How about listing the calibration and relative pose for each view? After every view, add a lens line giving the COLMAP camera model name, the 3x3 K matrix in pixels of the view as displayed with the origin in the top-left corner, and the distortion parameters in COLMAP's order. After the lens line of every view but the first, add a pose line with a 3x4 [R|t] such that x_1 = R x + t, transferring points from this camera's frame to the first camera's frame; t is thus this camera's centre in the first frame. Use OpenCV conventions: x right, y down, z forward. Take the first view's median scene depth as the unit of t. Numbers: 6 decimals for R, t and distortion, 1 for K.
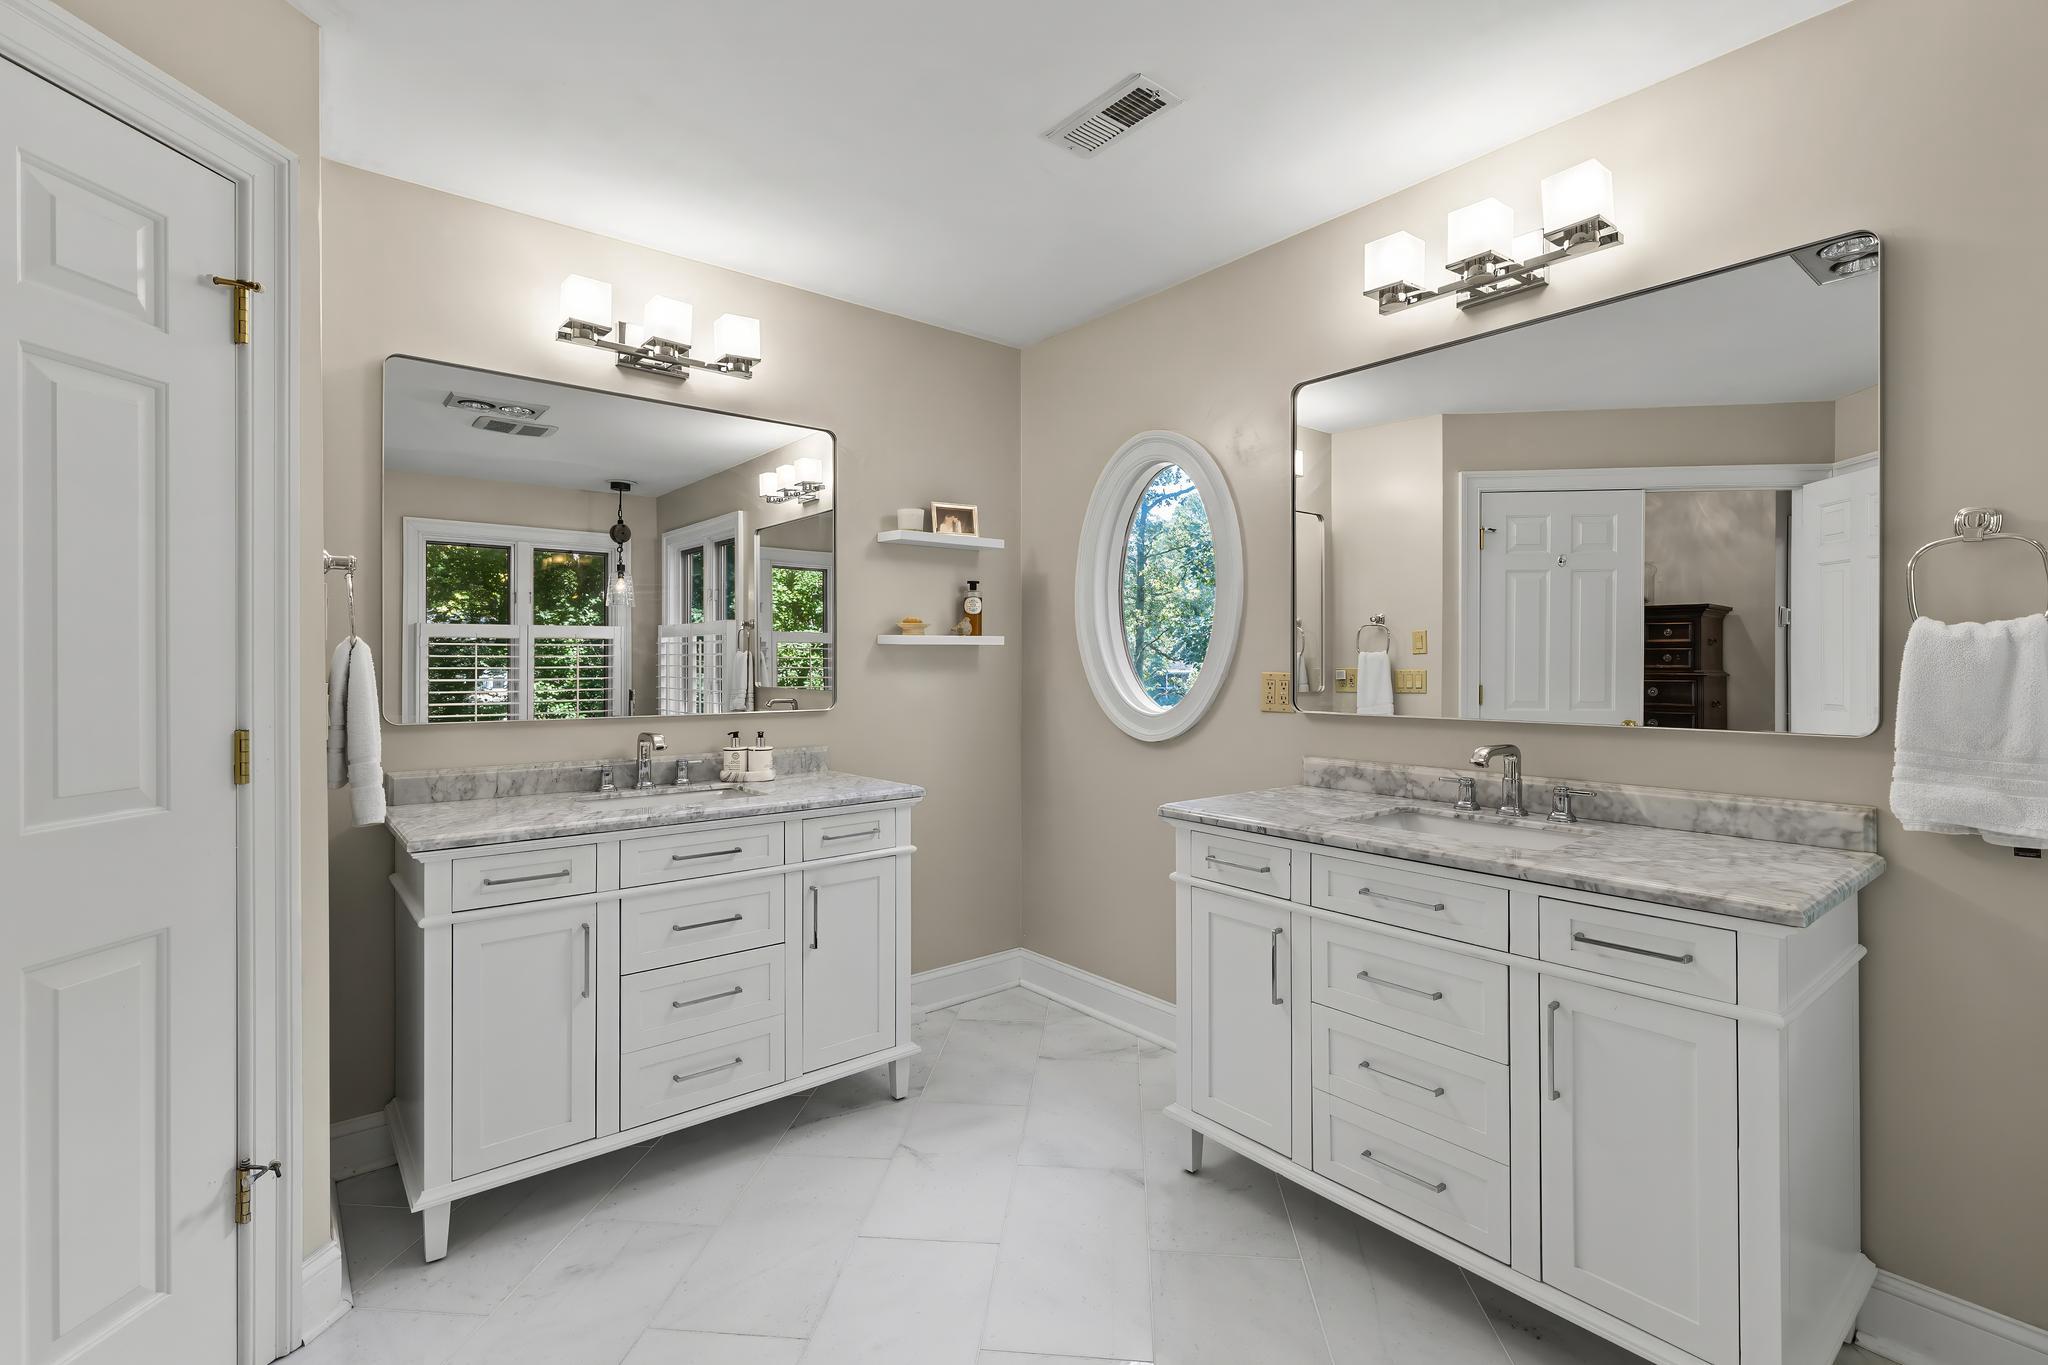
lens RADIAL K [[932.7, 0, 1029.1], [0, 932.7, 664.7], [0, 0, 1]] dist [0.000313, 0.000174]
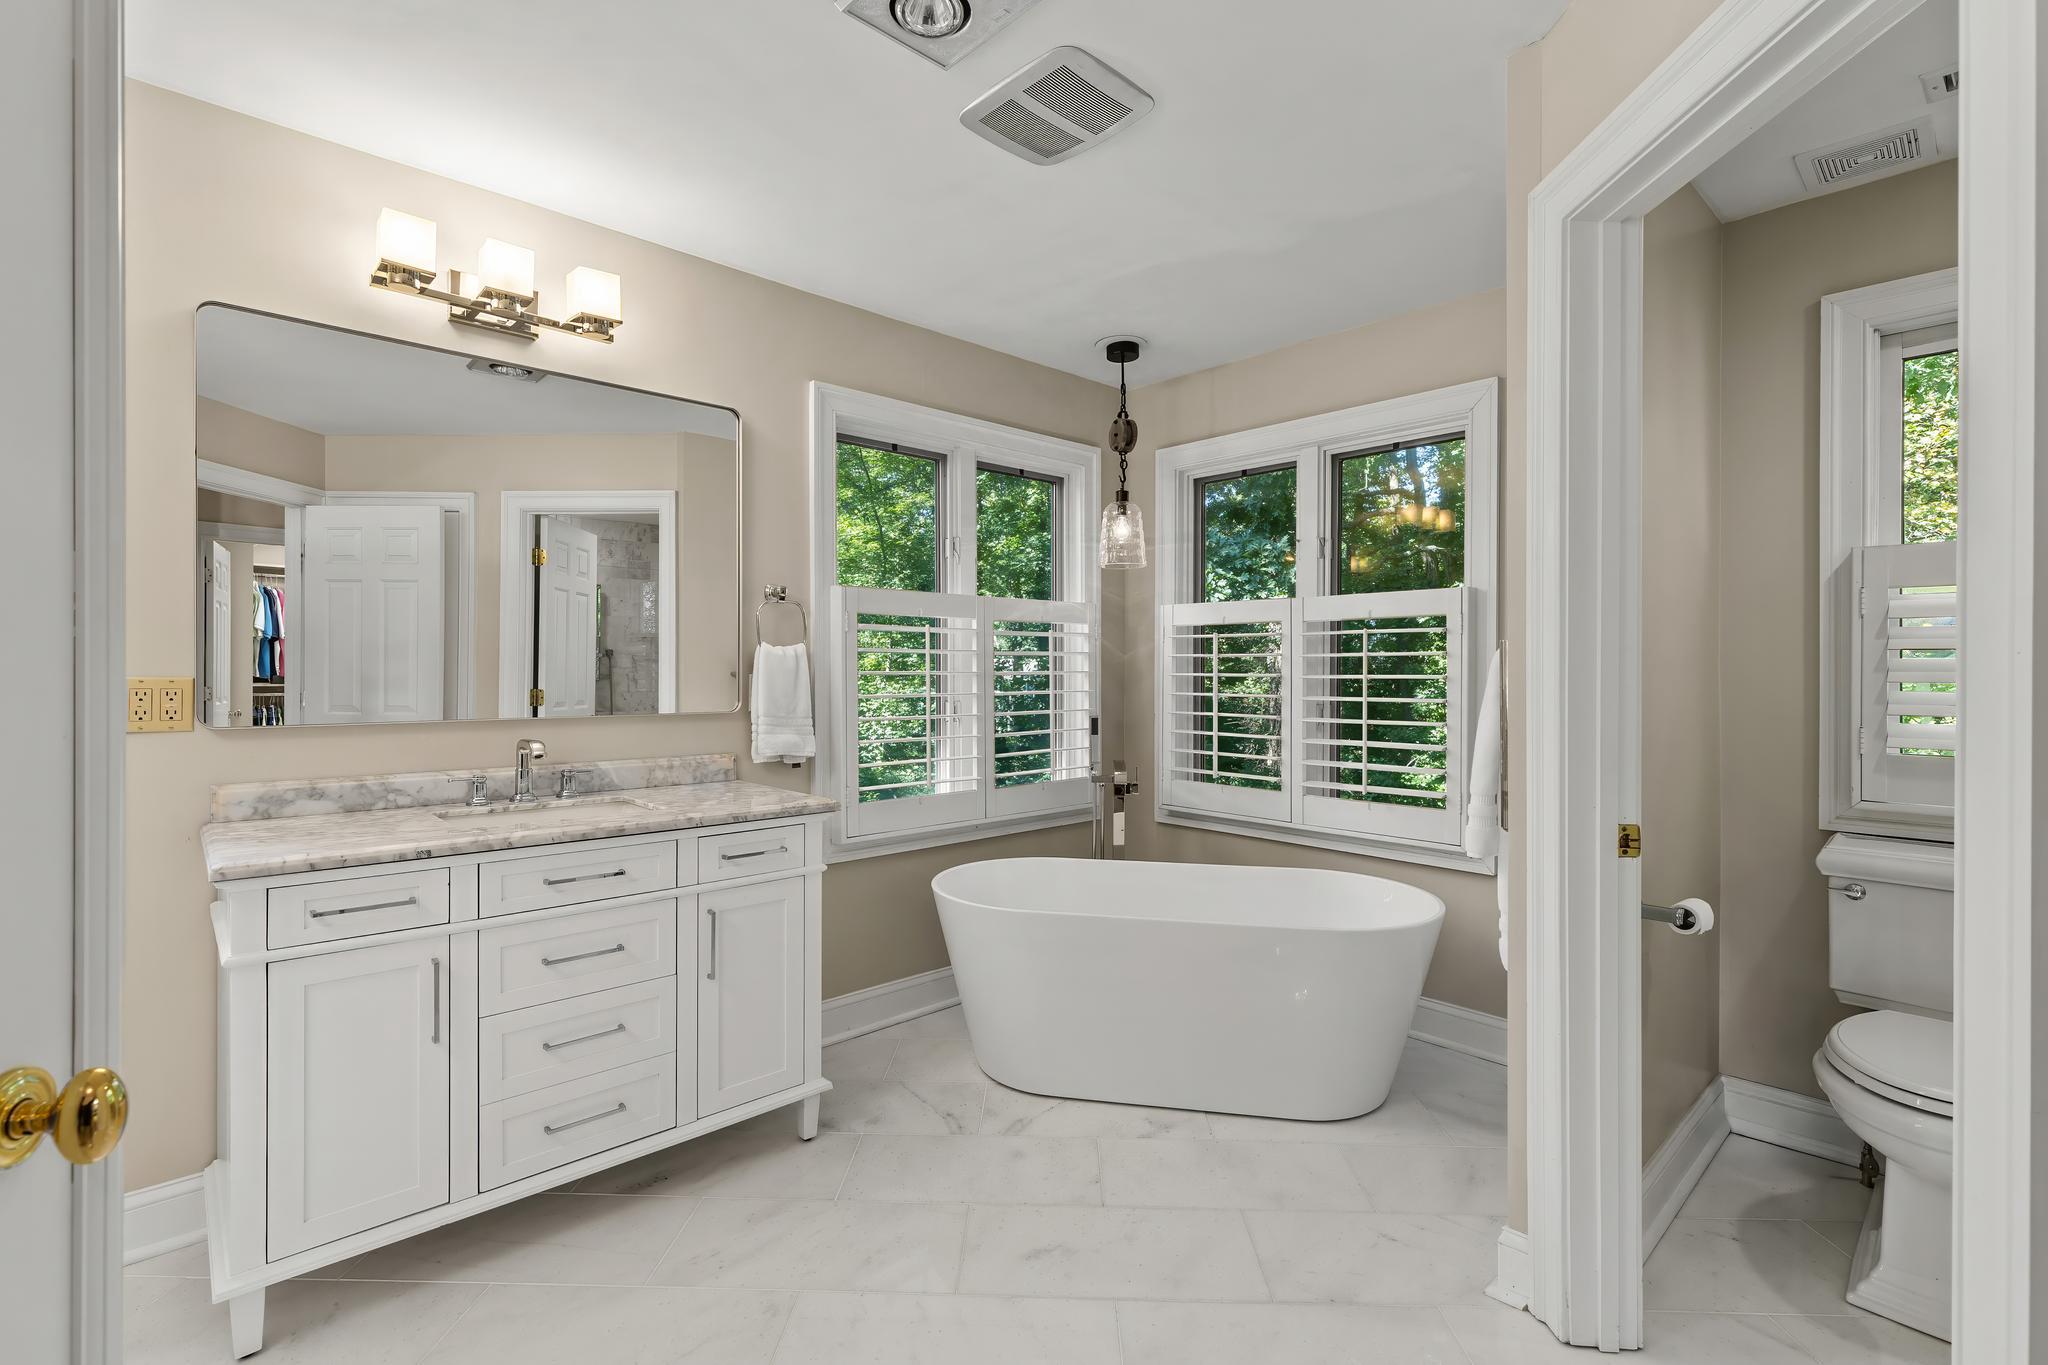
lens RADIAL K [[932.7, 0, 1028.0], [0, 932.7, 679.2], [0, 0, 1]] dist [0.000313, 0.000174]
pose [[-0.084231, -0.006110, 0.996428, -0.679320], [-0.000765, 0.999981, 0.006068, 0.006225], [-0.996446, -0.000251, -0.084234, 0.505775]]
